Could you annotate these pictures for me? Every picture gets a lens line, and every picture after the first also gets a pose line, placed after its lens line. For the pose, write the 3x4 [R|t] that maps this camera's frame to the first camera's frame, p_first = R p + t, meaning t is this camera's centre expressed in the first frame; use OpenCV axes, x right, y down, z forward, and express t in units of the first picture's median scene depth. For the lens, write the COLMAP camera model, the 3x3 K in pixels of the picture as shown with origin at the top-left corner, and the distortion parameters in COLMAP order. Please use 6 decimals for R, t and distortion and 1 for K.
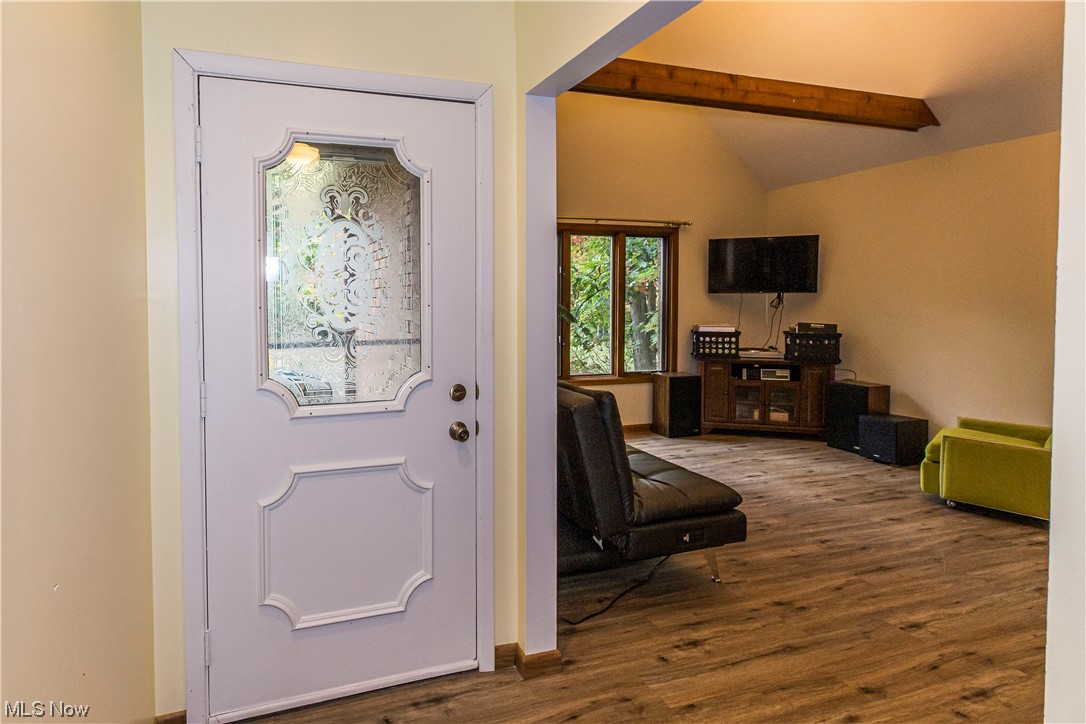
lens RADIAL K [[484.2, 0, 532.6], [0, 484.2, 320.7], [0, 0, 1]] dist [0.007043, -0.001264]
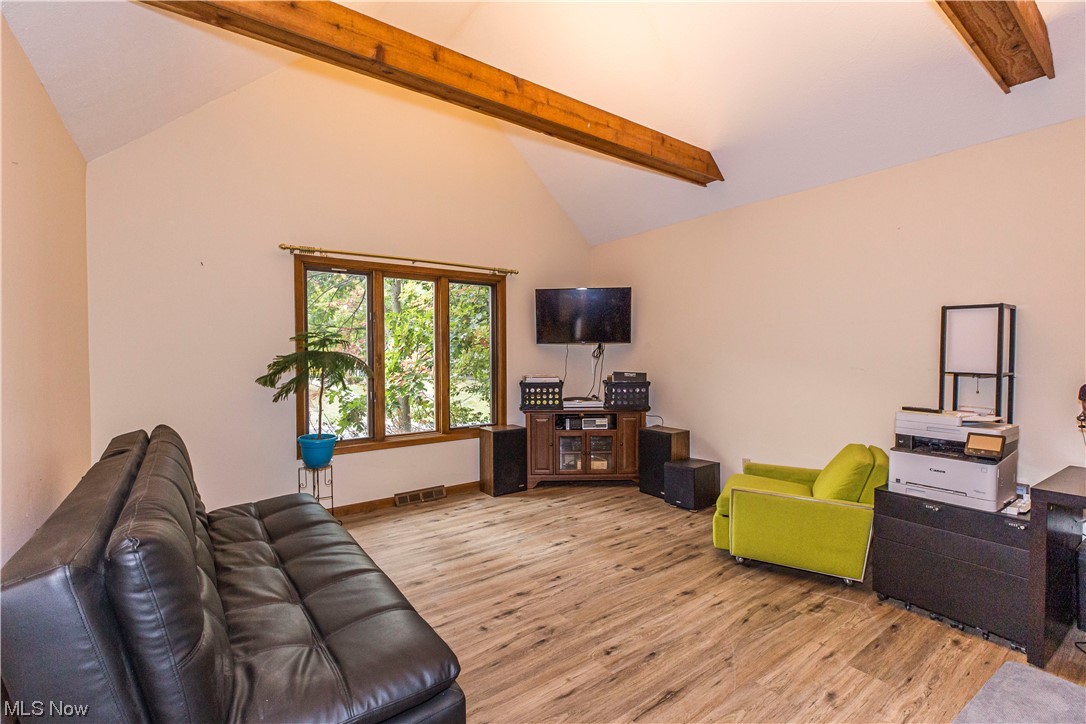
lens RADIAL K [[484.2, 0, 539.0], [0, 484.2, 369.6], [0, 0, 1]] dist [0.007043, -0.001264]
pose [[0.947644, -0.015581, 0.318948, 0.073353], [0.017663, 0.999837, -0.003639, 0.000420], [-0.318840, 0.009082, 0.947765, 0.085231]]
